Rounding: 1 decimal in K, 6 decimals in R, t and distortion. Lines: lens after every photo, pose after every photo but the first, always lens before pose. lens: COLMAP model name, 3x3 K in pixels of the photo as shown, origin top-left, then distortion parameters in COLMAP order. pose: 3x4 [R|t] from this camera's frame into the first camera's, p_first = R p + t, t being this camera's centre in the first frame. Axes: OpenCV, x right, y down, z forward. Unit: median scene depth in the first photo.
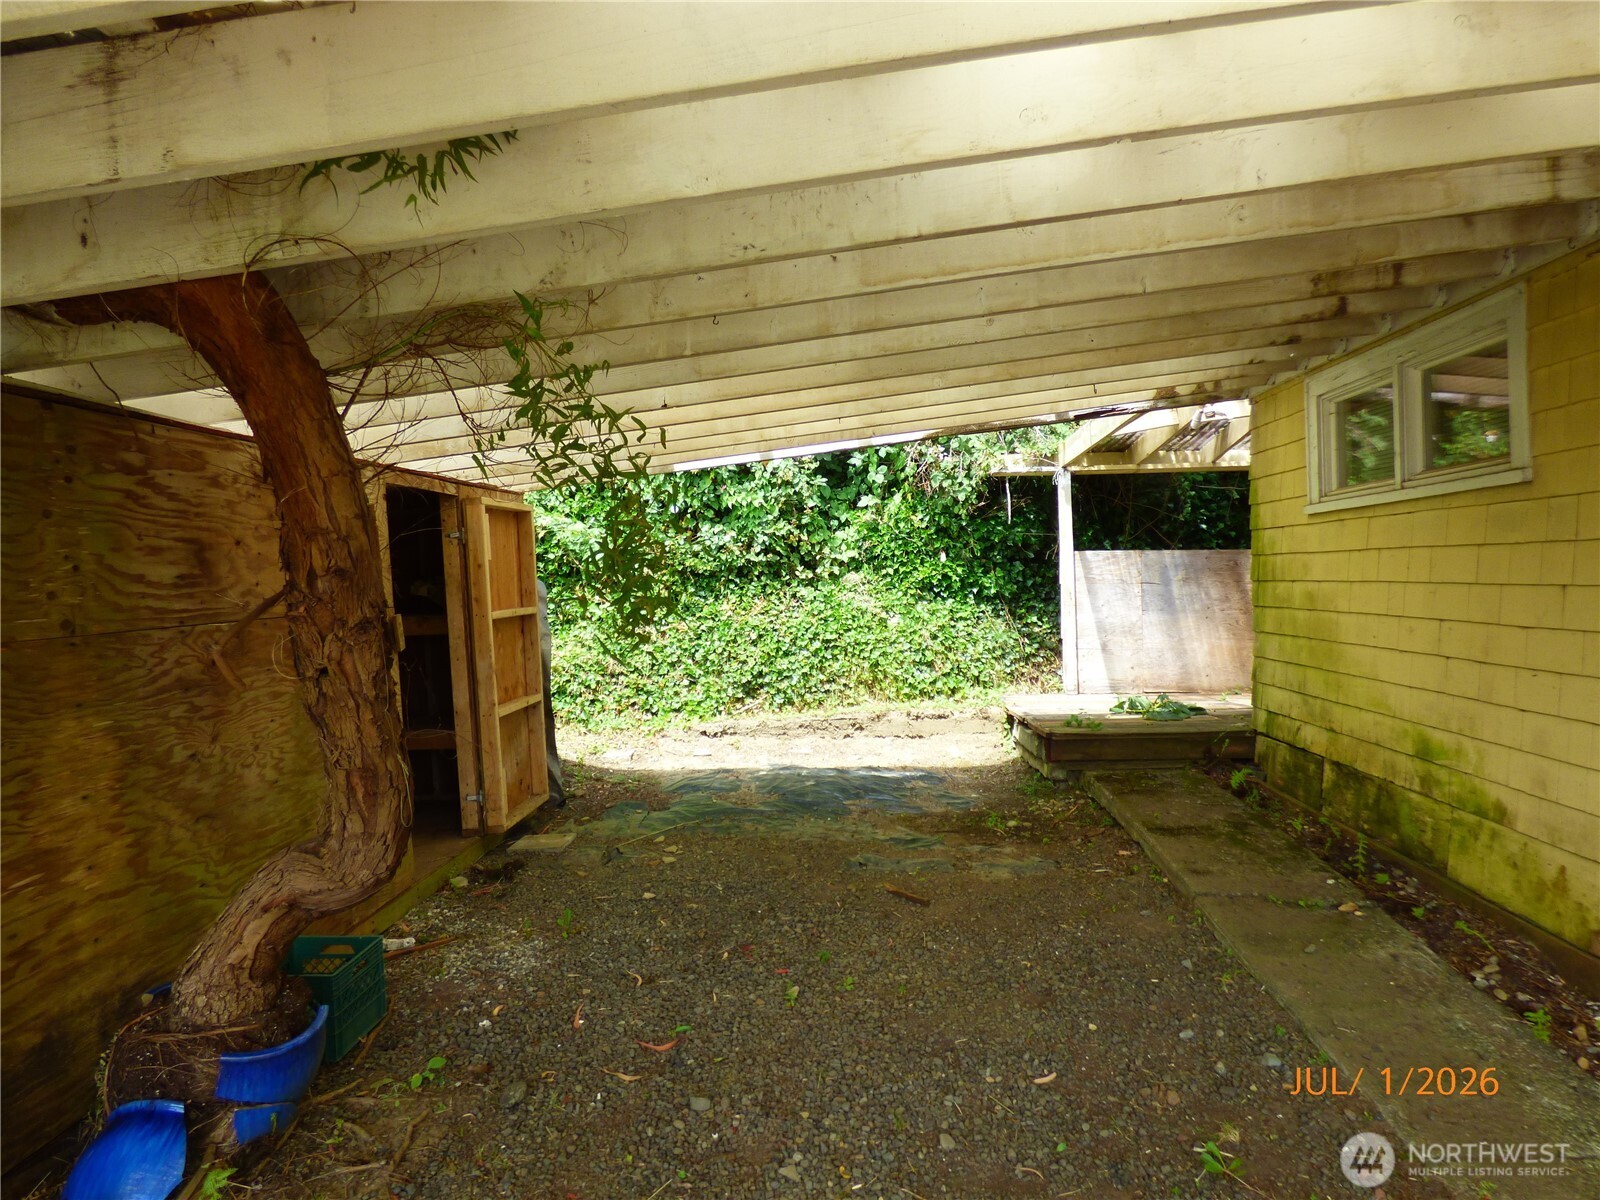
lens RADIAL K [[964.5, 0, 800.0], [0, 964.5, 600.0], [0, 0, 1]] dist [-0.002166, -0.000399]
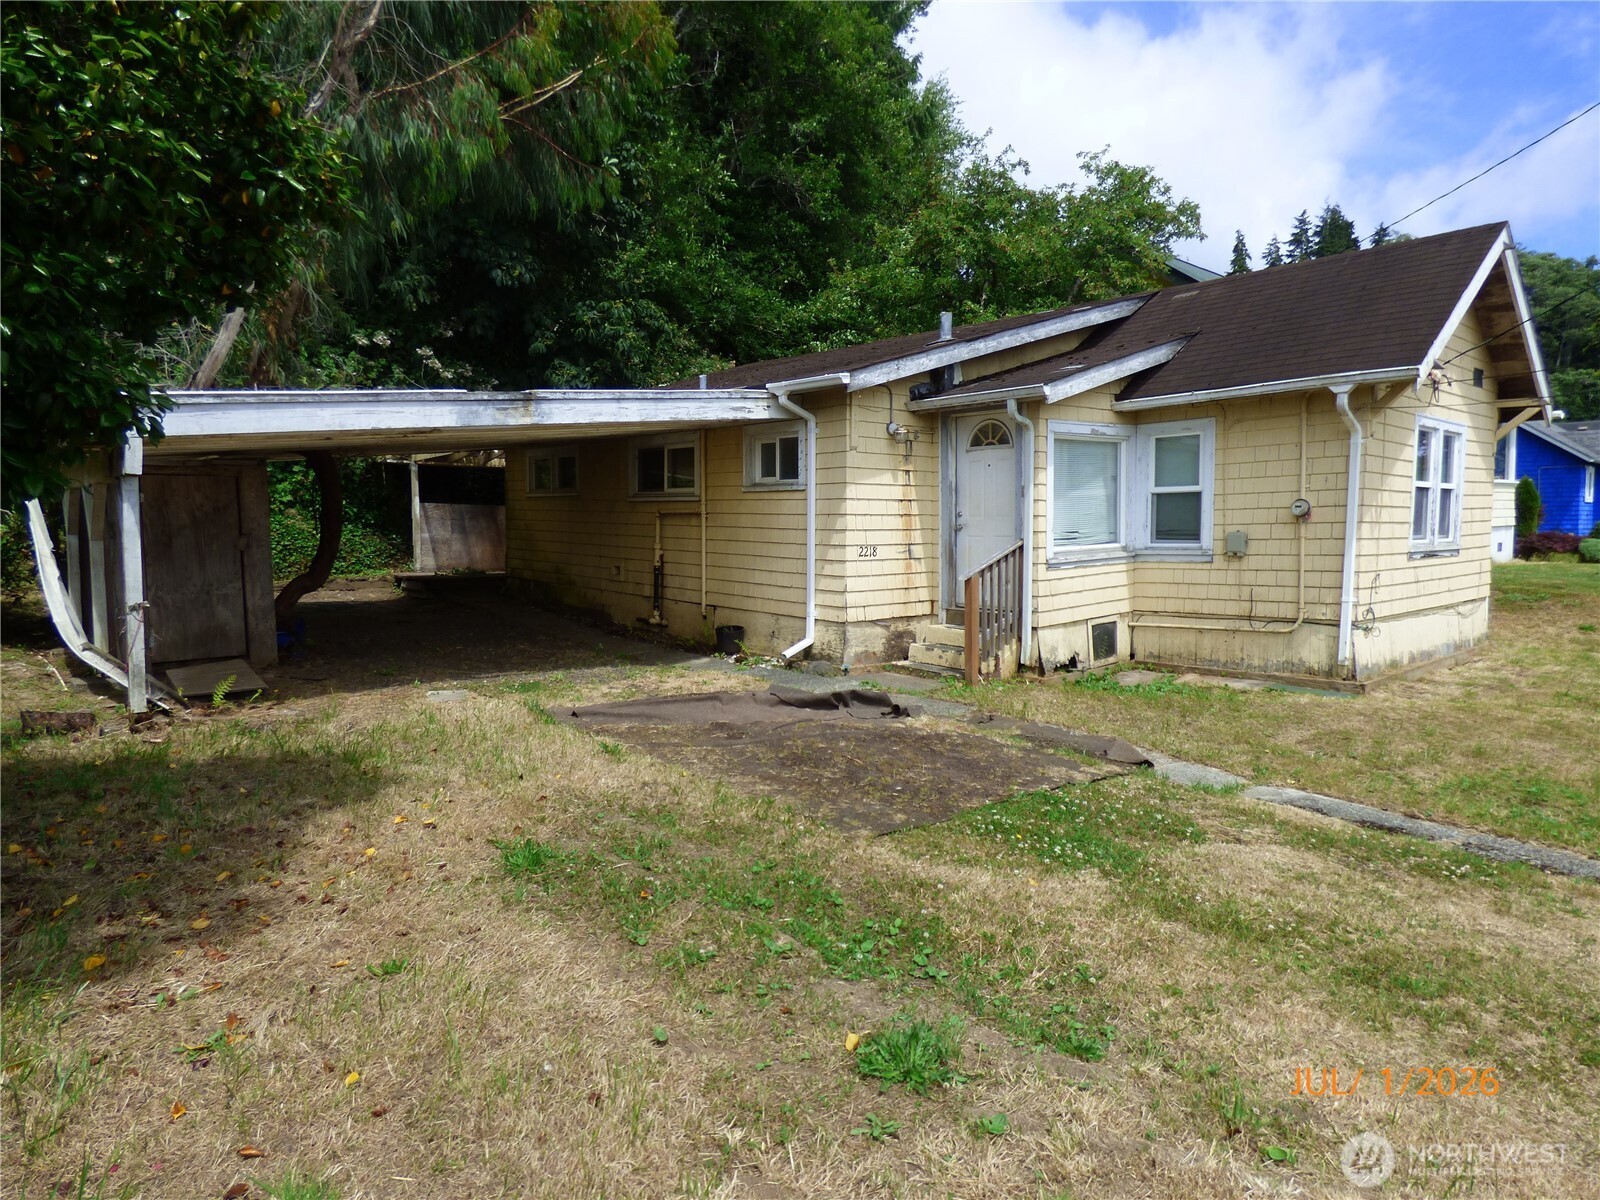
lens RADIAL K [[964.5, 0, 800.0], [0, 964.5, 600.0], [0, 0, 1]] dist [-0.002166, -0.000399]
pose [[0.712939, -0.023971, 0.700816, -0.588859], [-0.016836, 0.998542, 0.051281, 0.037019], [-0.701024, -0.048359, 0.711496, -1.054940]]
